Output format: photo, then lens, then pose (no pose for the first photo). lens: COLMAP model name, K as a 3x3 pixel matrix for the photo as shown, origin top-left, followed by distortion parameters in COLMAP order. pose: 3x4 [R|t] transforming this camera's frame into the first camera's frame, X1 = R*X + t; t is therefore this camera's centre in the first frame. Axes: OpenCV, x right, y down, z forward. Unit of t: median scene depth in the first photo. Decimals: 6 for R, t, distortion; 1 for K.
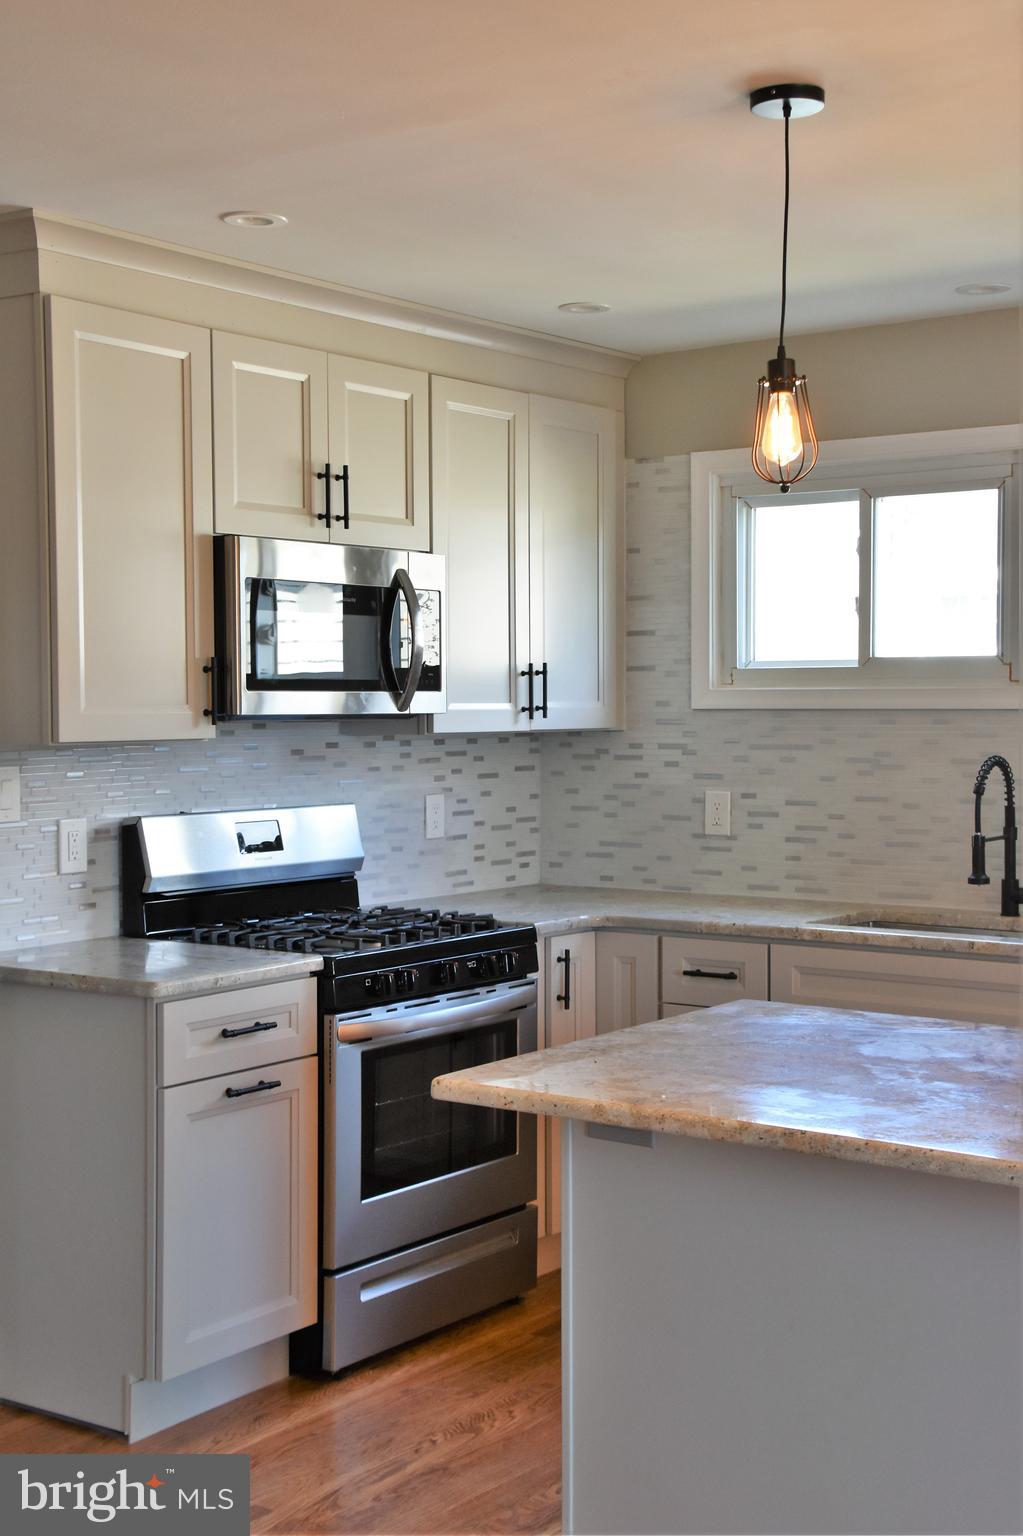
lens RADIAL K [[2054.1, 0, 511.5], [0, 2054.1, 768.0], [0, 0, 1]] dist [0.163711, 0.003402]
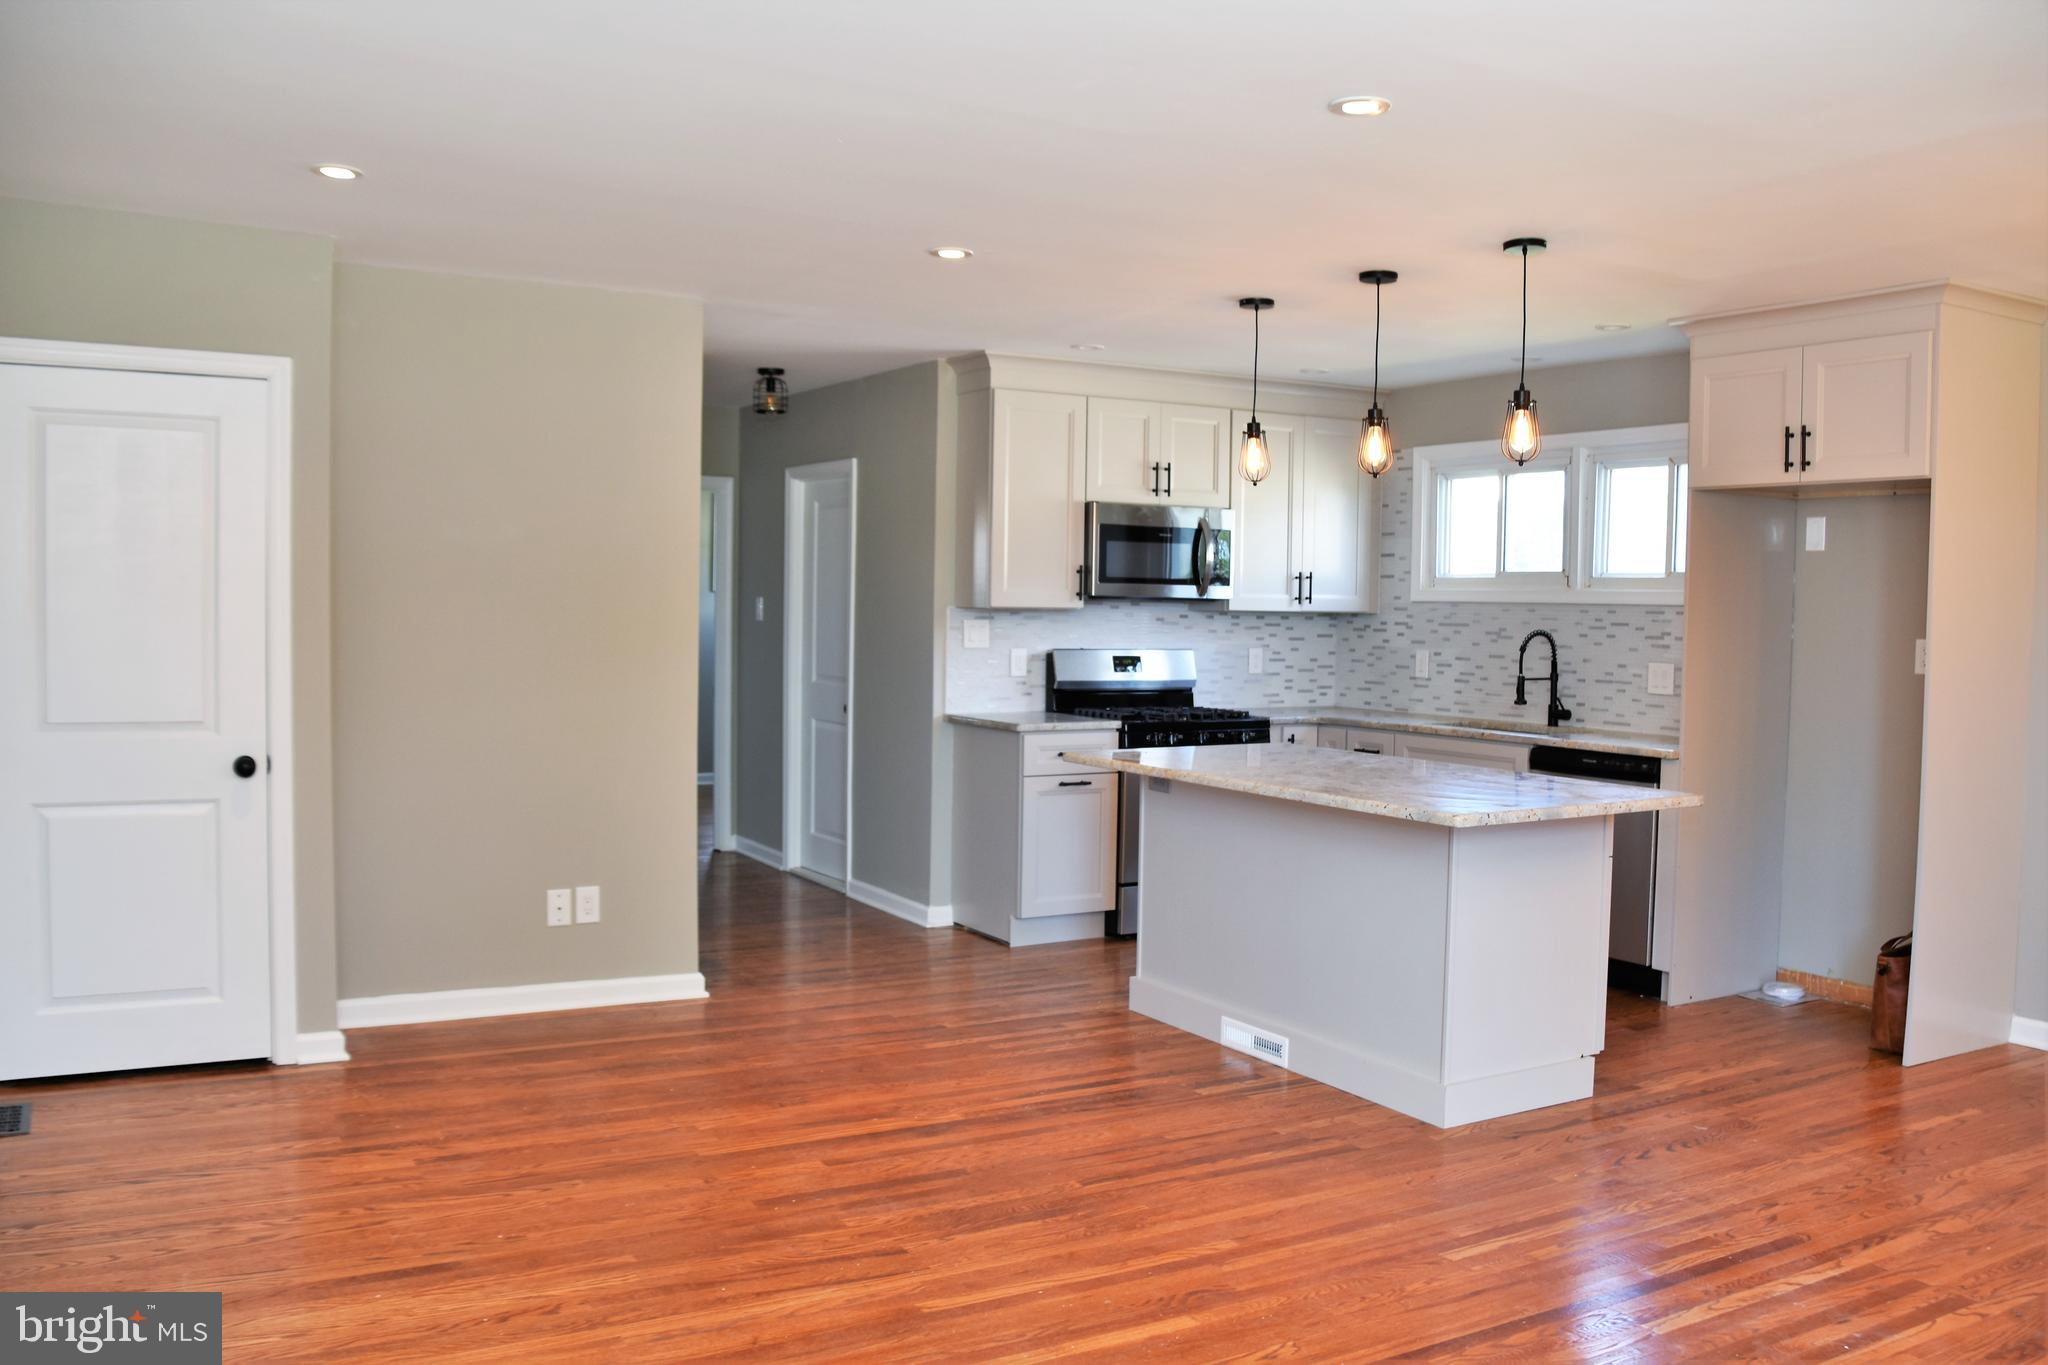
lens RADIAL K [[1723.7, 0, 1029.6], [0, 1723.7, 701.1], [0, 0, 1]] dist [-0.154578, 0.098985]
pose [[0.917461, 0.038843, -0.395925, 0.367352], [-0.031337, 0.999186, 0.025411, 0.027247], [0.396590, -0.010907, 0.917931, -0.401173]]
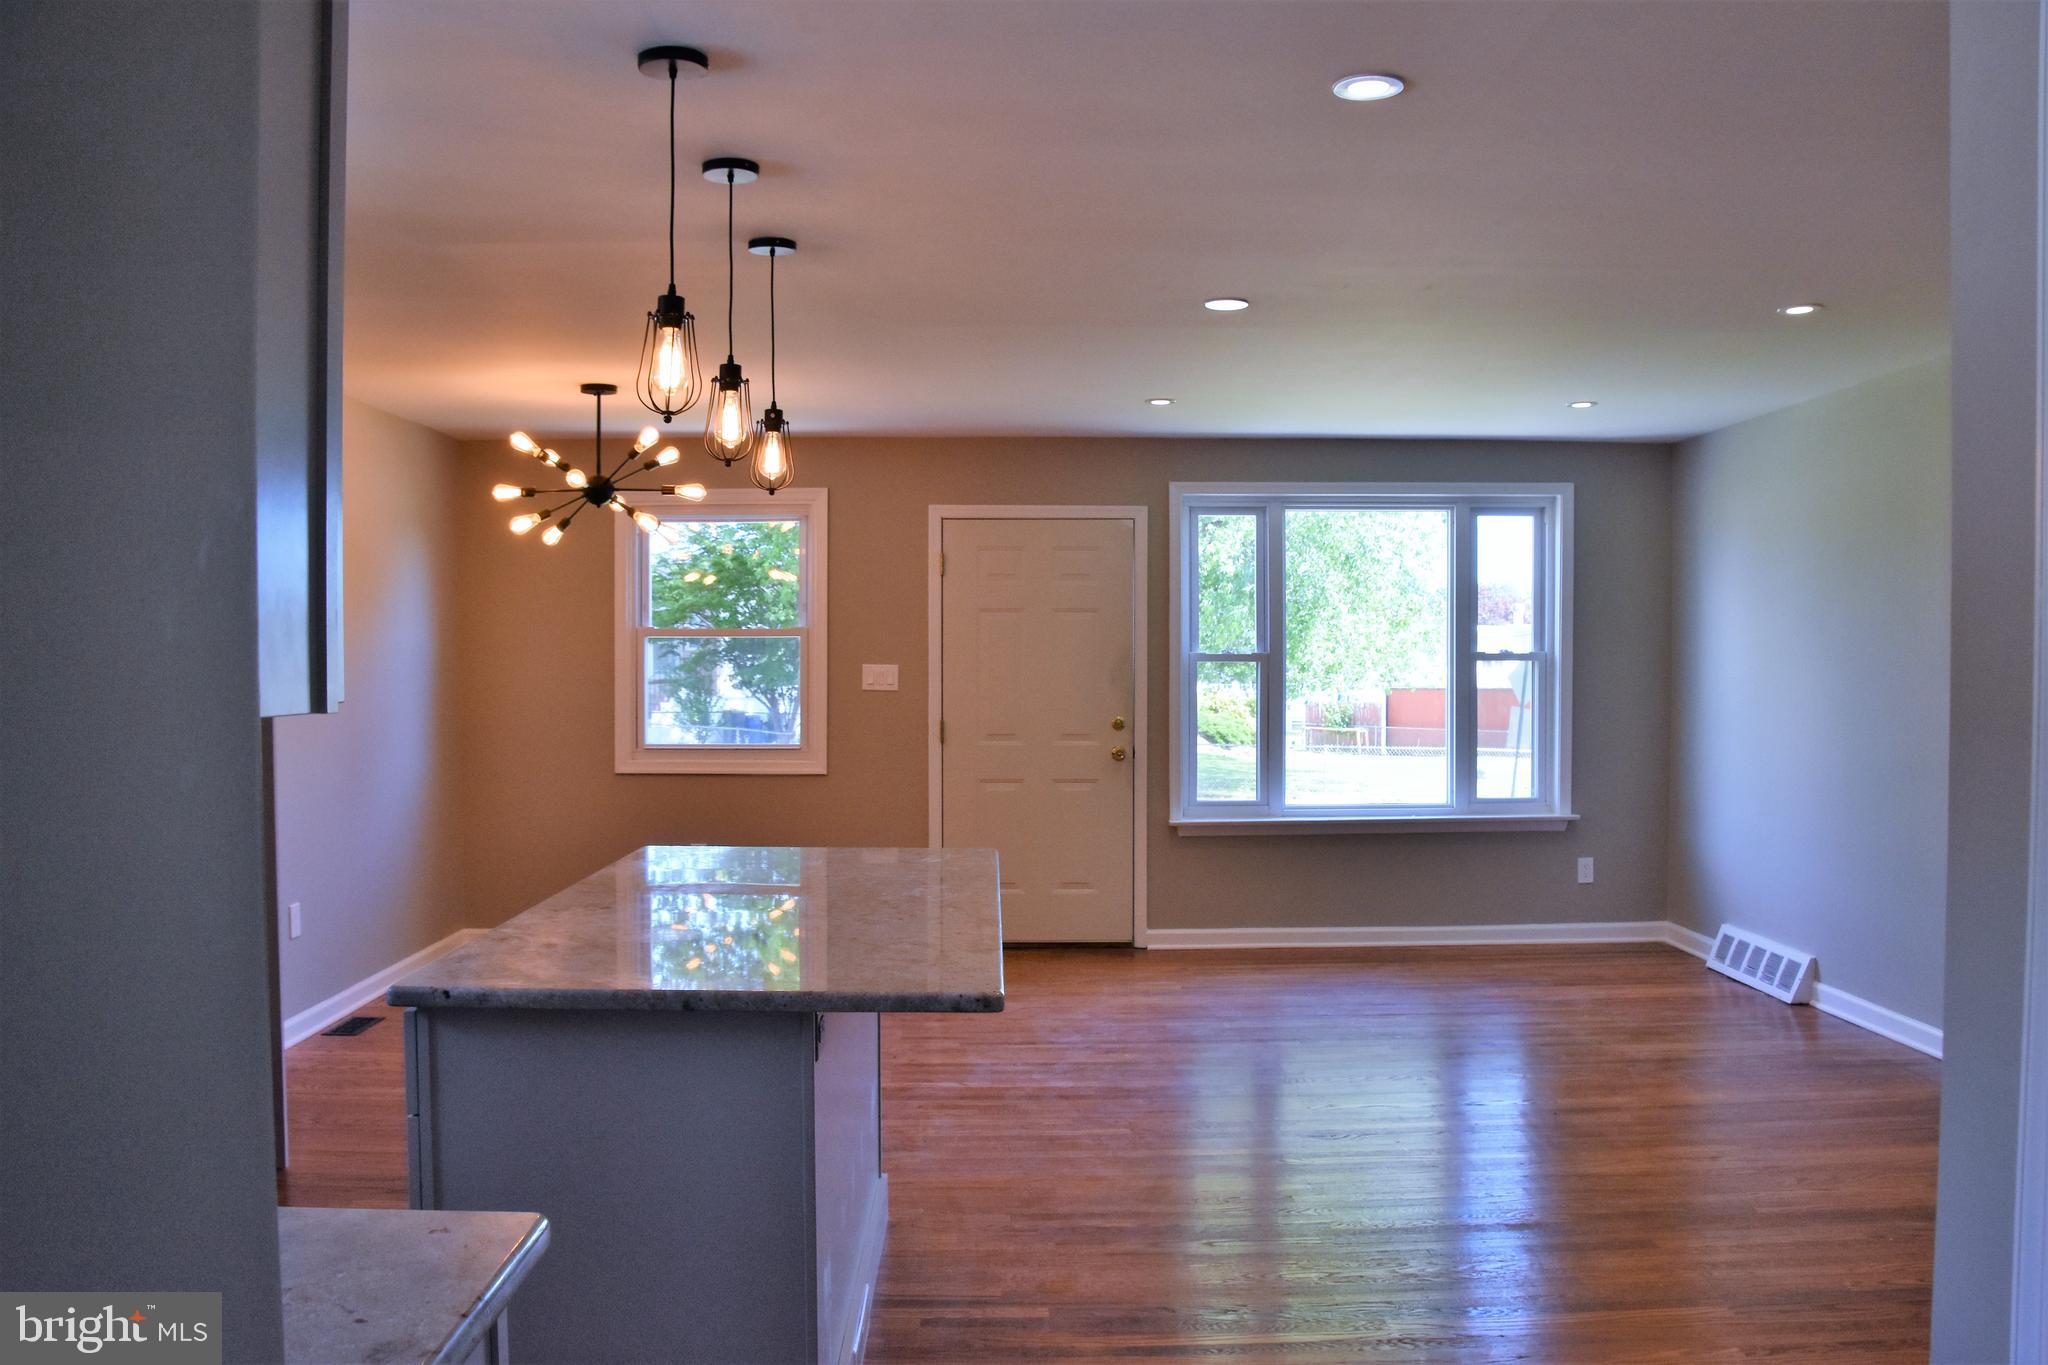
lens RADIAL K [[1603.4, 0, 1028.6], [0, 1603.4, 702.6], [0, 0, 1]] dist [-0.150844, 0.090530]
pose [[-0.609108, -0.020691, 0.792818, -0.368198], [0.031410, 0.998246, 0.050183, -0.017044], [-0.792465, 0.055469, -0.607389, 0.806914]]
